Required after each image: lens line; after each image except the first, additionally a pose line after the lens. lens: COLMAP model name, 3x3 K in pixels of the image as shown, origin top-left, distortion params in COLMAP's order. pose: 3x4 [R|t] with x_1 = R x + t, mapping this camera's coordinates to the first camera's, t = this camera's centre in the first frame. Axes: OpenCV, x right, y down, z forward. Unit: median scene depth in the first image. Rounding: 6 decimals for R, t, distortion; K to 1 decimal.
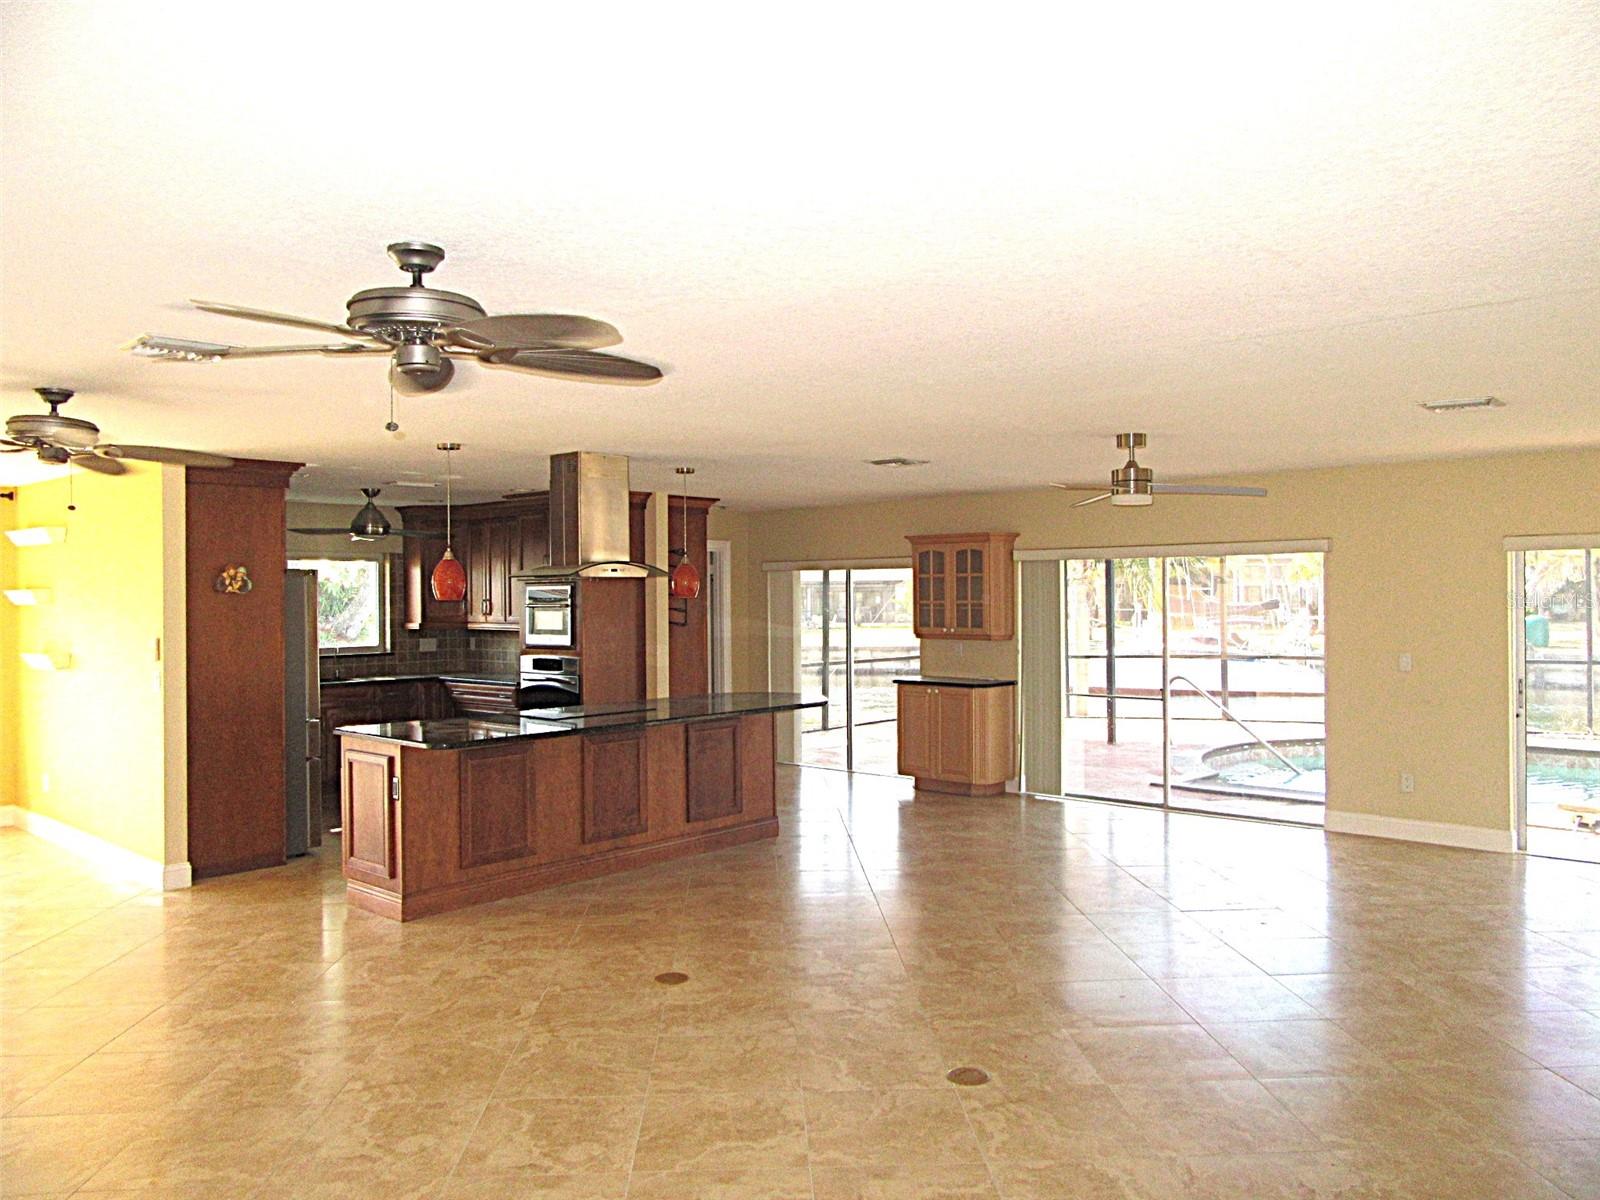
lens RADIAL K [[1183.8, 0, 807.3], [0, 1183.8, 601.3], [0, 0, 1]] dist [-0.017380, 0.028853]
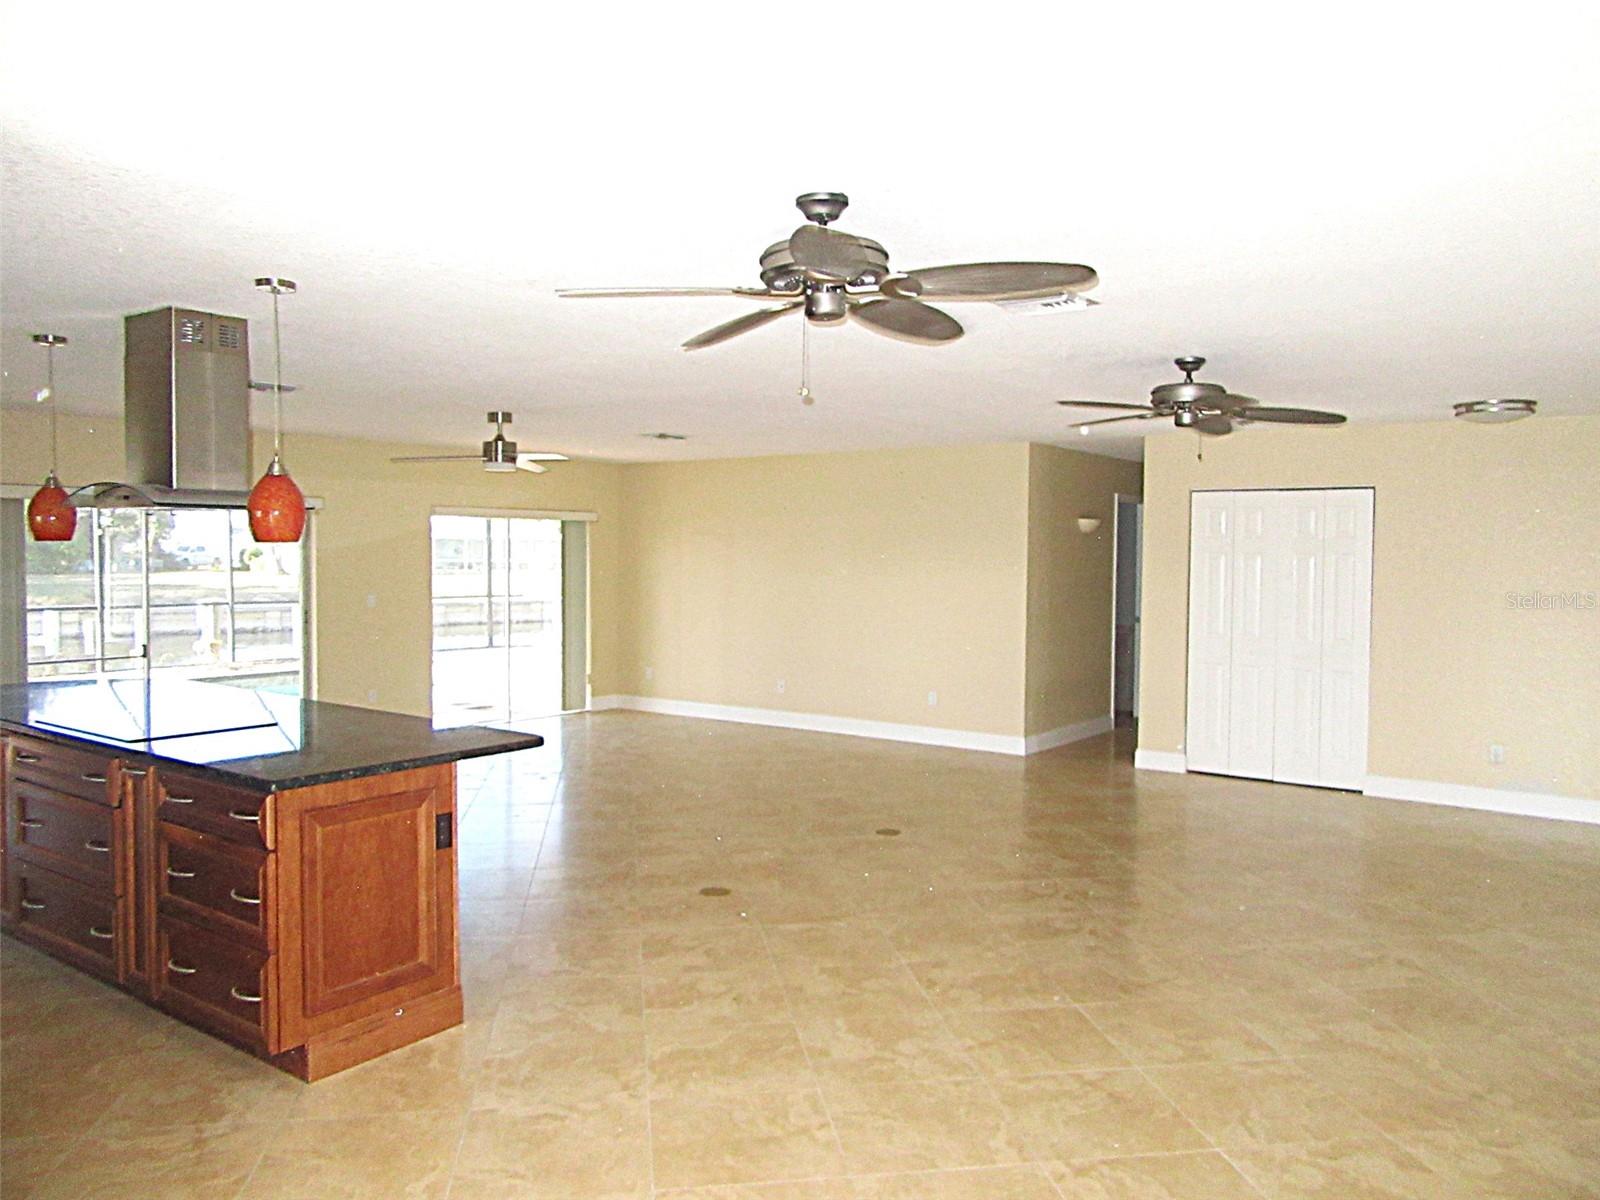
lens RADIAL K [[1183.8, 0, 803.3], [0, 1183.8, 601.1], [0, 0, 1]] dist [-0.017380, 0.028853]
pose [[-0.112688, -0.036346, 0.992965, -1.149880], [-0.000987, 0.999334, 0.036467, 0.006960], [-0.993630, 0.003129, -0.112649, 0.988043]]
